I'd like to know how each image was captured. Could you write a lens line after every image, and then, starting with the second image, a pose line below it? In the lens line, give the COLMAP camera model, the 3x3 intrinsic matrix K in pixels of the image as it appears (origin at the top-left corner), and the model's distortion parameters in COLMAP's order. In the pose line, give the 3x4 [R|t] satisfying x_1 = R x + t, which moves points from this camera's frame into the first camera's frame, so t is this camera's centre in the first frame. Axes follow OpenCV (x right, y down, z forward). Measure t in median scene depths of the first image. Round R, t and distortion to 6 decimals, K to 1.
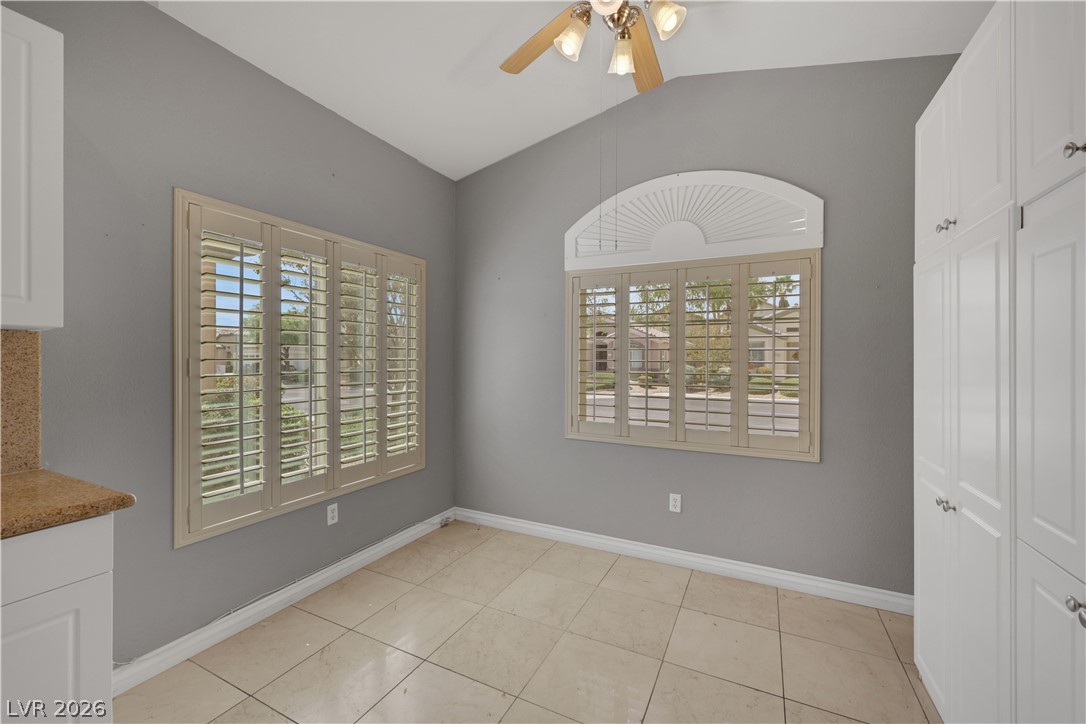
lens RADIAL K [[445.0, 0, 539.6], [0, 445.0, 359.0], [0, 0, 1]] dist [-0.000011, 0.000476]
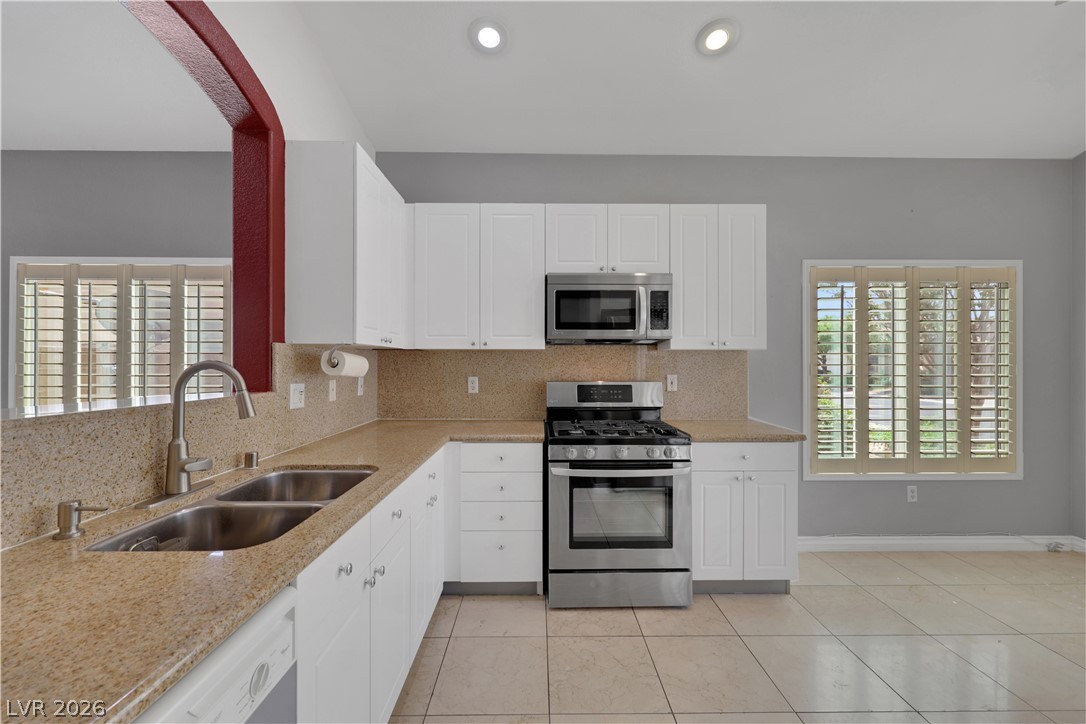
lens RADIAL K [[445.0, 0, 544.9], [0, 445.0, 363.0], [0, 0, 1]] dist [-0.000011, 0.000476]
pose [[0.474325, -0.003825, -0.880341, 0.098261], [0.001489, 0.999993, -0.003542, -0.000648], [0.880349, 0.000369, 0.474327, -0.353460]]
